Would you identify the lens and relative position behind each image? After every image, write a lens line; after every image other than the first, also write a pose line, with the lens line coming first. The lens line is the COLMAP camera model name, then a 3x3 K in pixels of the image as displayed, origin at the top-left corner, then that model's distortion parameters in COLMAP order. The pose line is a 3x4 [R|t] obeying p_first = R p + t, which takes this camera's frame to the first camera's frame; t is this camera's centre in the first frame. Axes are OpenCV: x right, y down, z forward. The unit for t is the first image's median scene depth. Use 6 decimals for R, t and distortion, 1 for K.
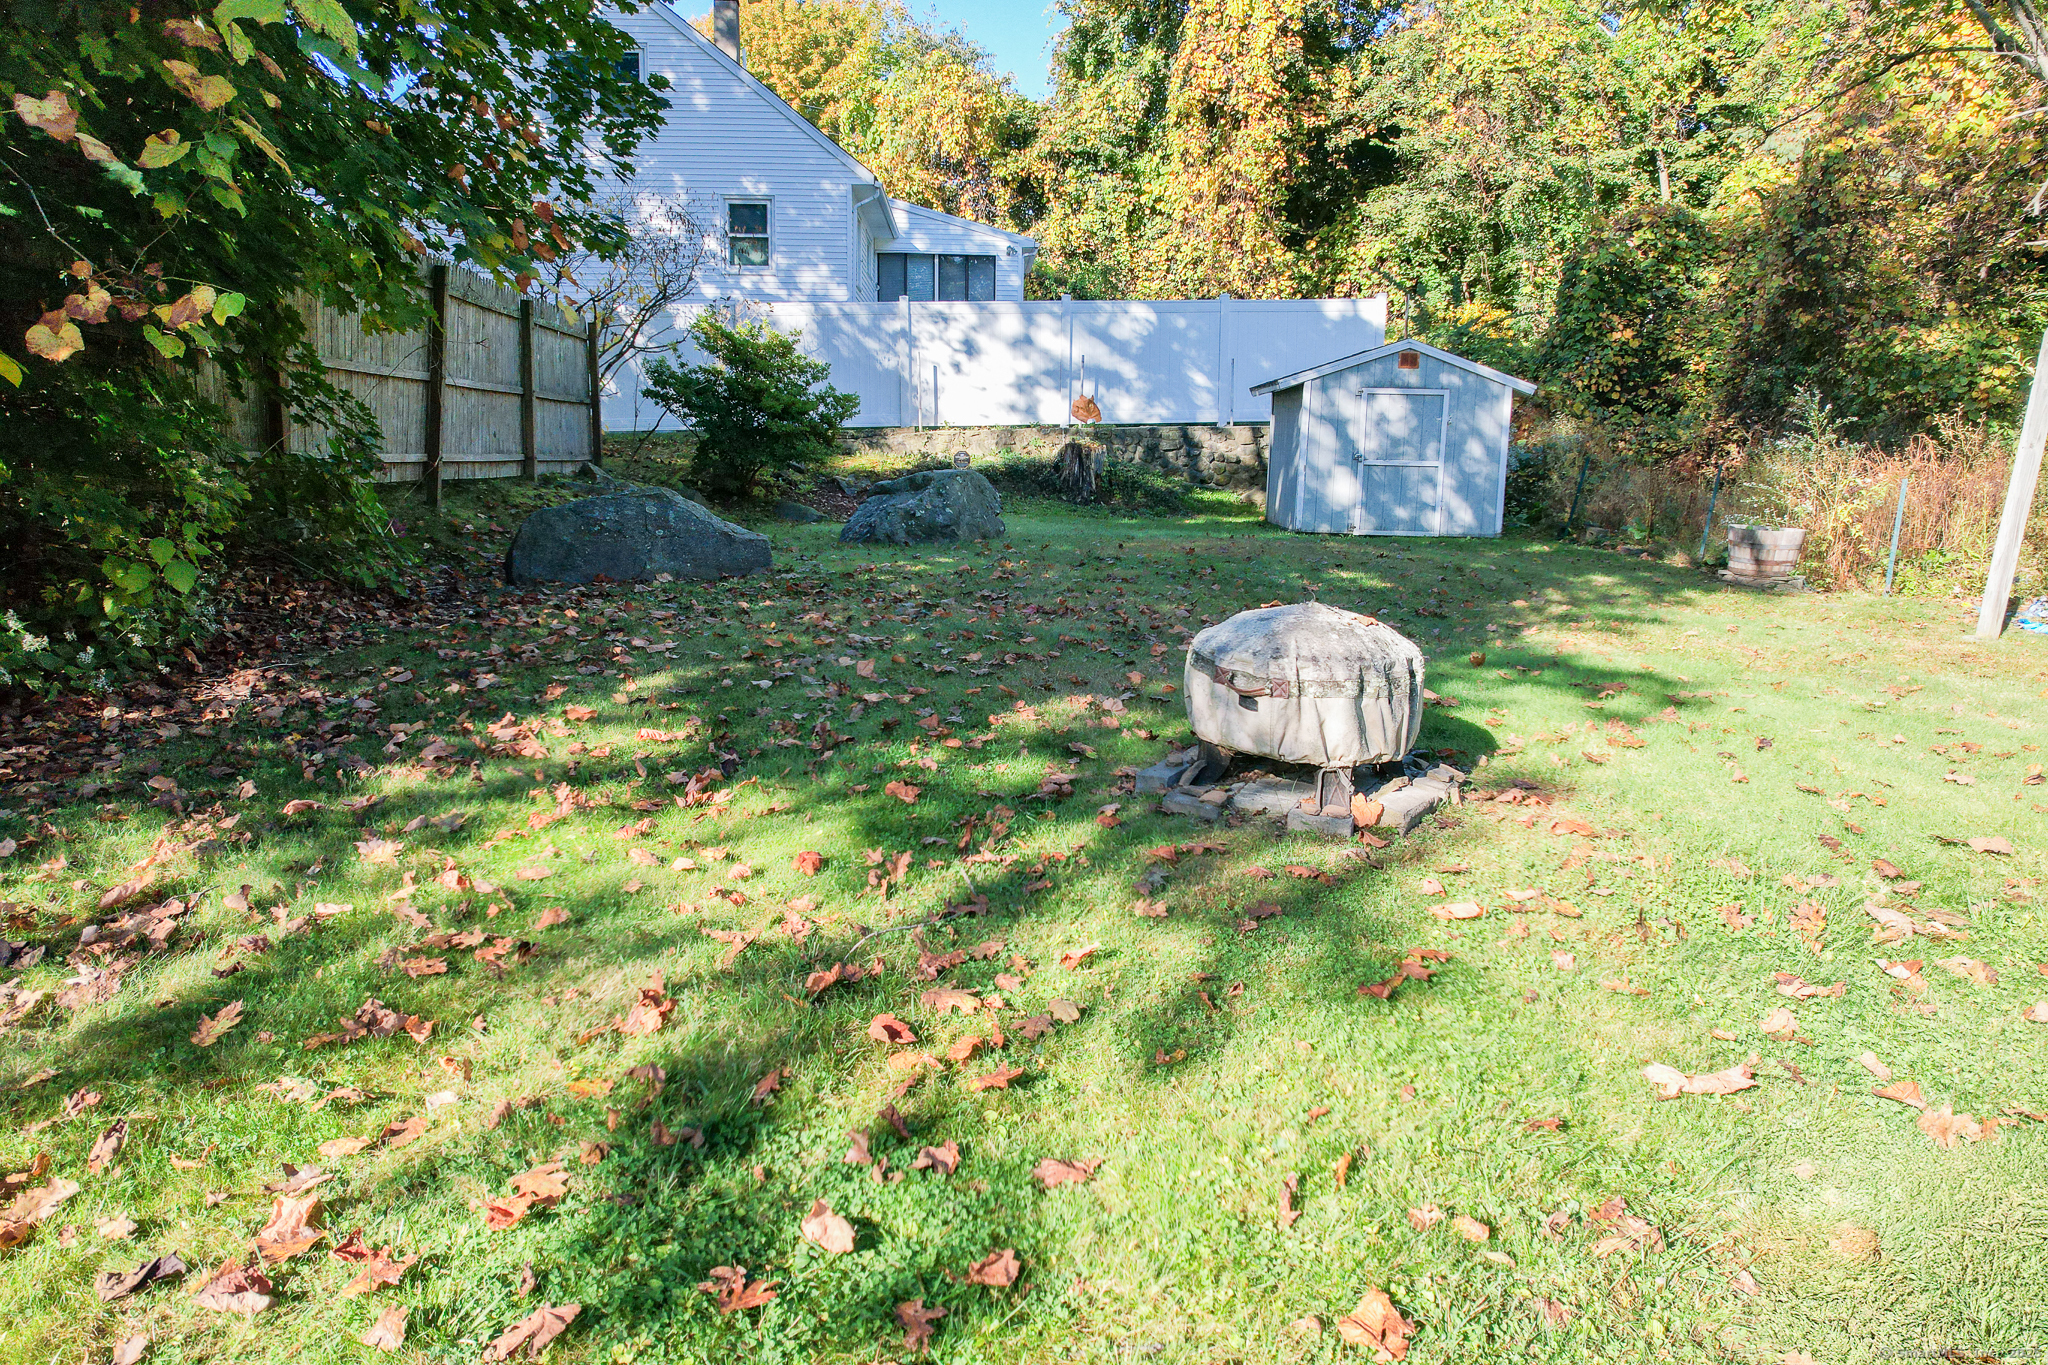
lens RADIAL K [[1297.7, 0, 1029.9], [0, 1297.7, 685.6], [0, 0, 1]] dist [-0.078190, 0.067492]
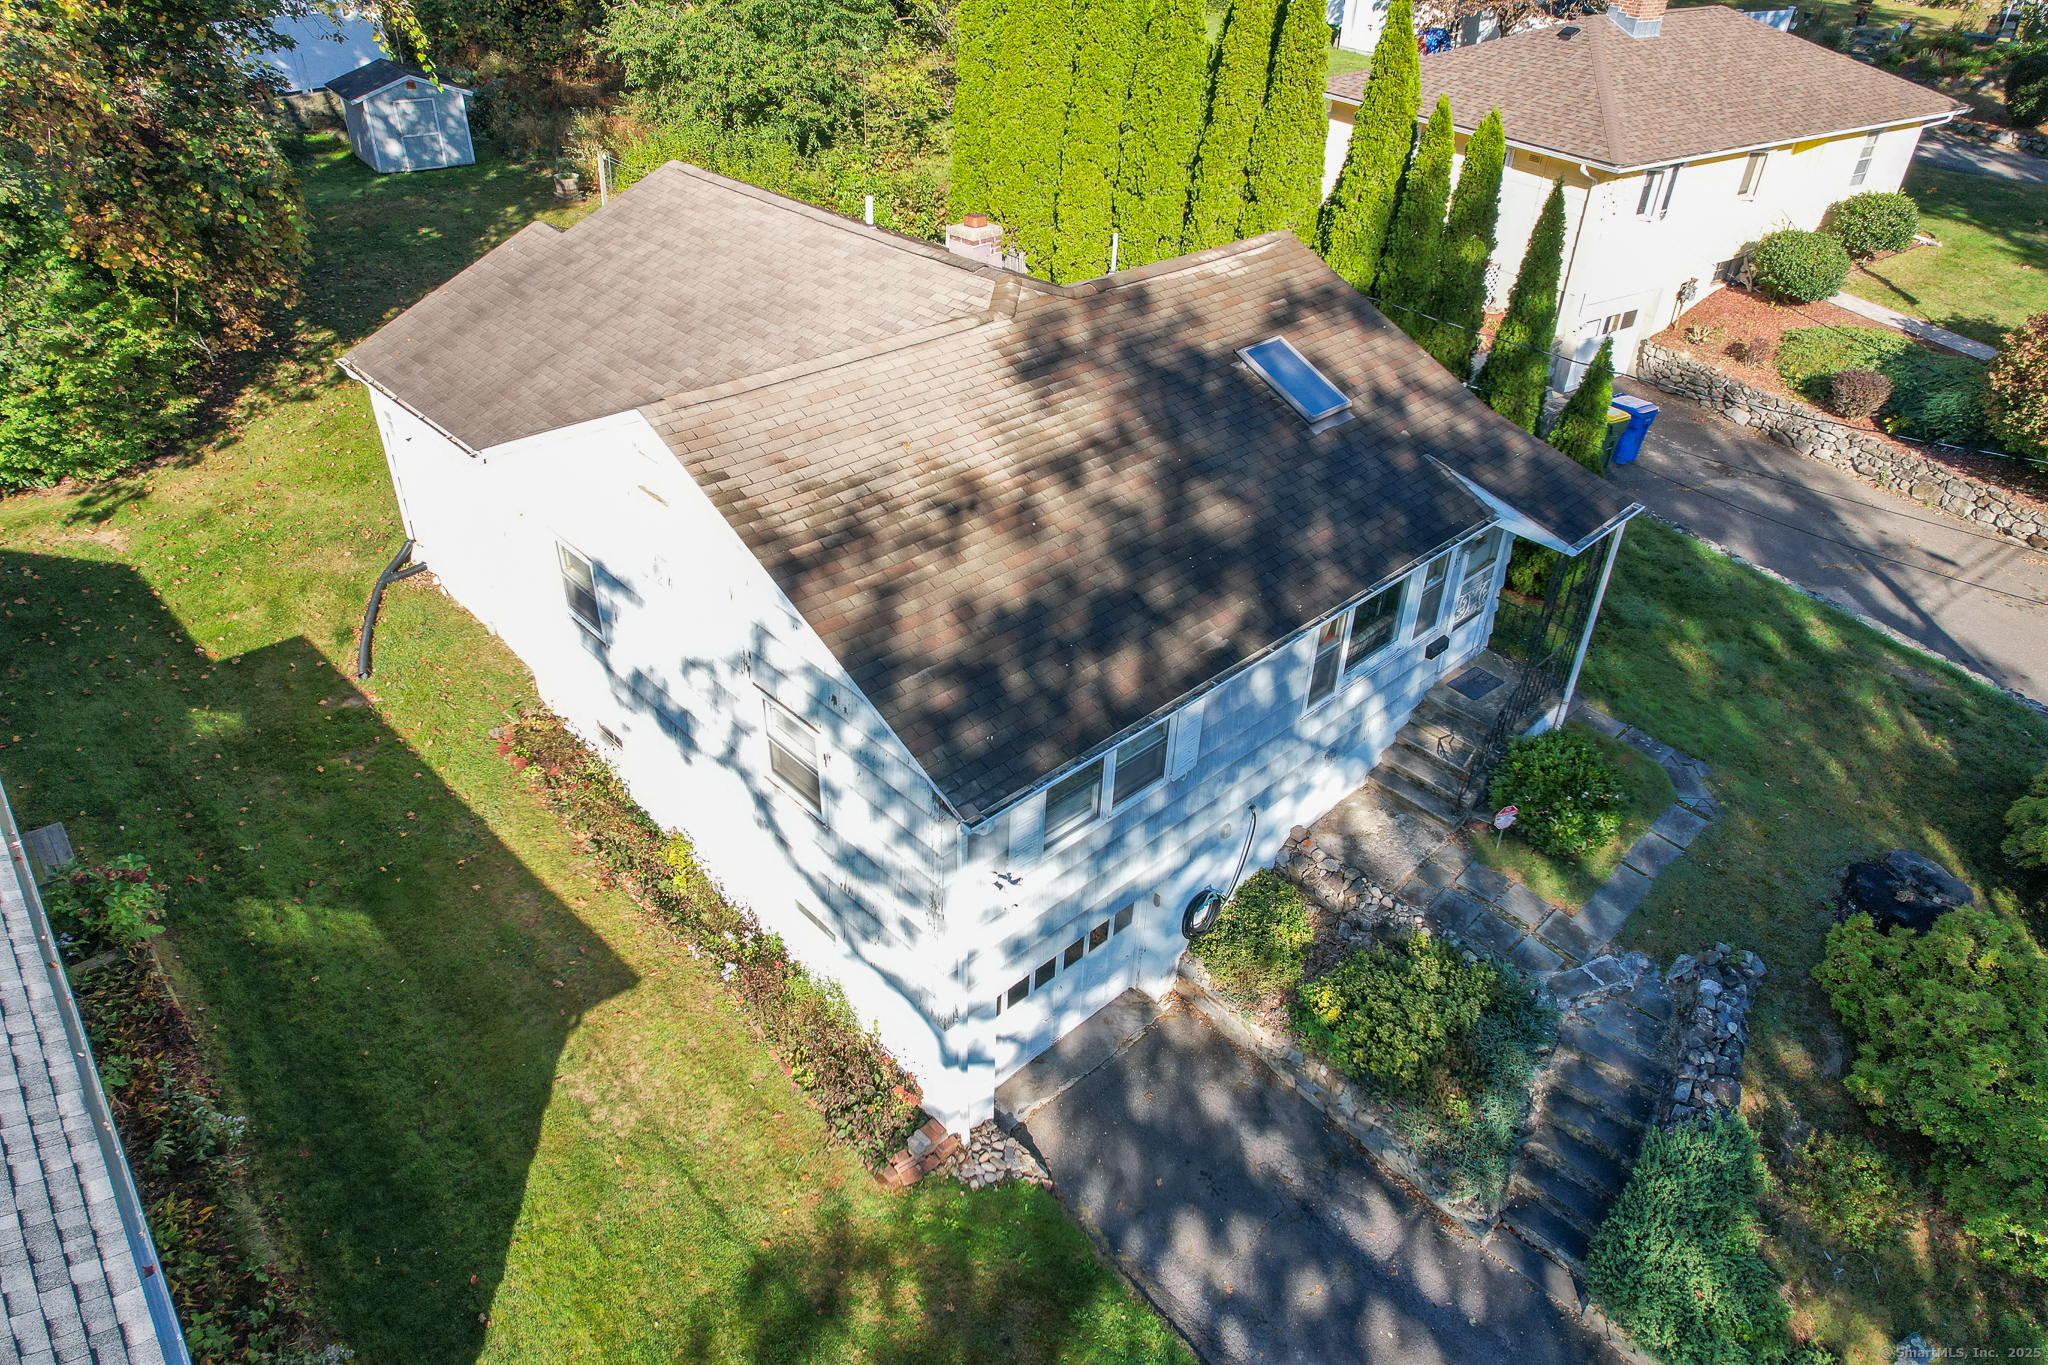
lens RADIAL K [[1287.6, 0, 1051.0], [0, 1287.6, 685.4], [0, 0, 1]] dist [-0.022491, 0.001248]
pose [[0.769344, -0.352938, 0.532489, -0.361894], [0.087930, 0.884101, 0.458949, -0.240402], [-0.632755, -0.306268, 0.711211, -1.471838]]
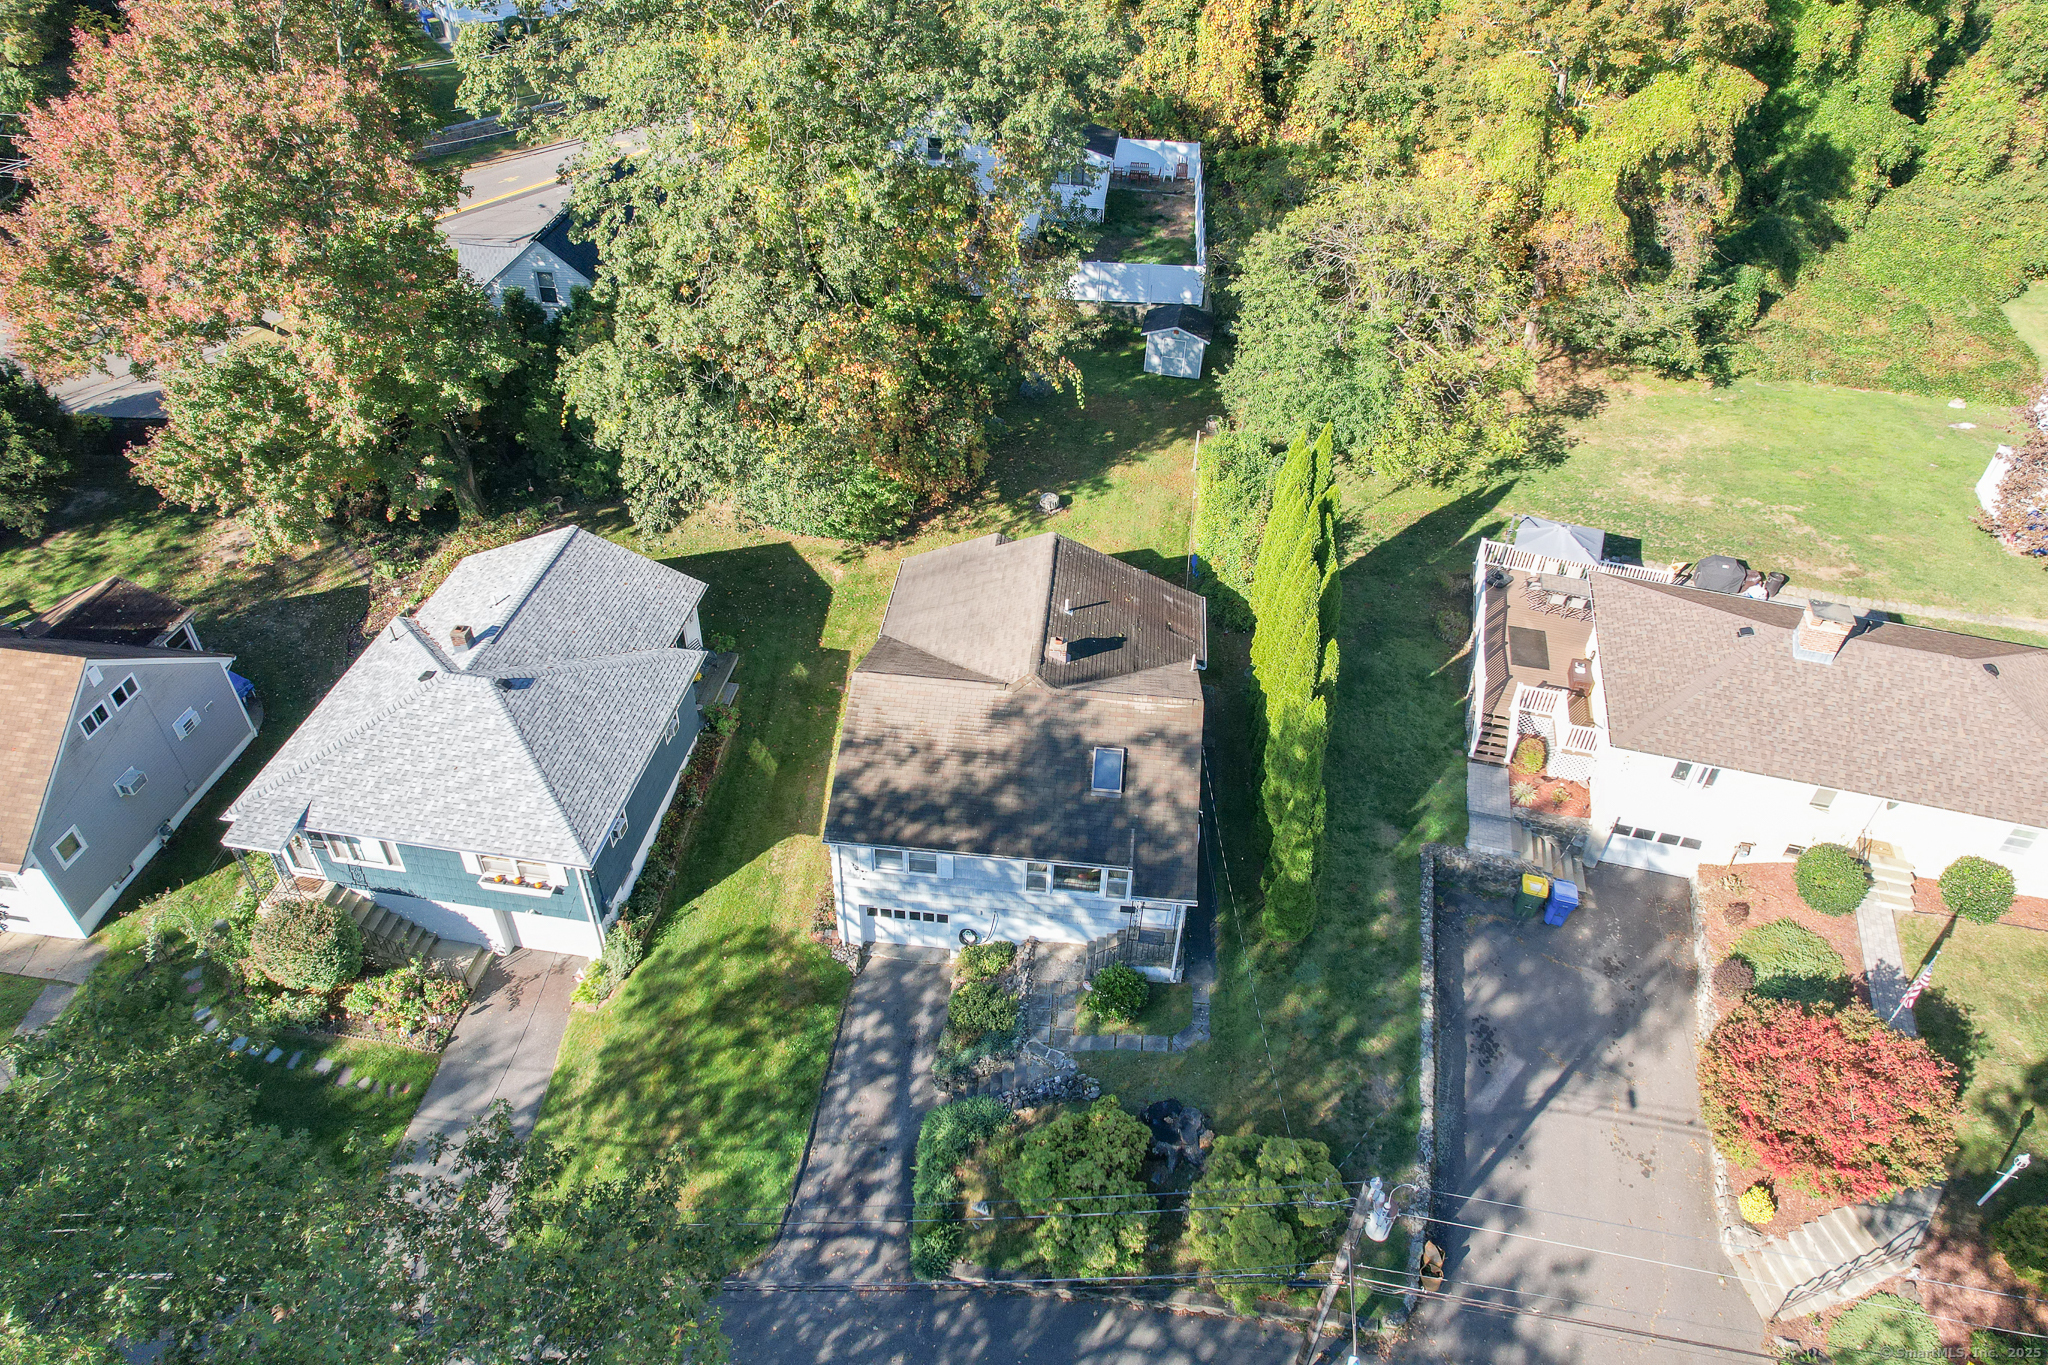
lens RADIAL K [[1297.7, 0, 1029.9], [0, 1297.7, 685.6], [0, 0, 1]] dist [-0.078190, 0.067492]
pose [[0.985622, 0.119746, -0.119208, 0.432140], [-0.045973, 0.868949, 0.492762, -1.122828], [0.162592, -0.480196, 0.861960, -2.603137]]
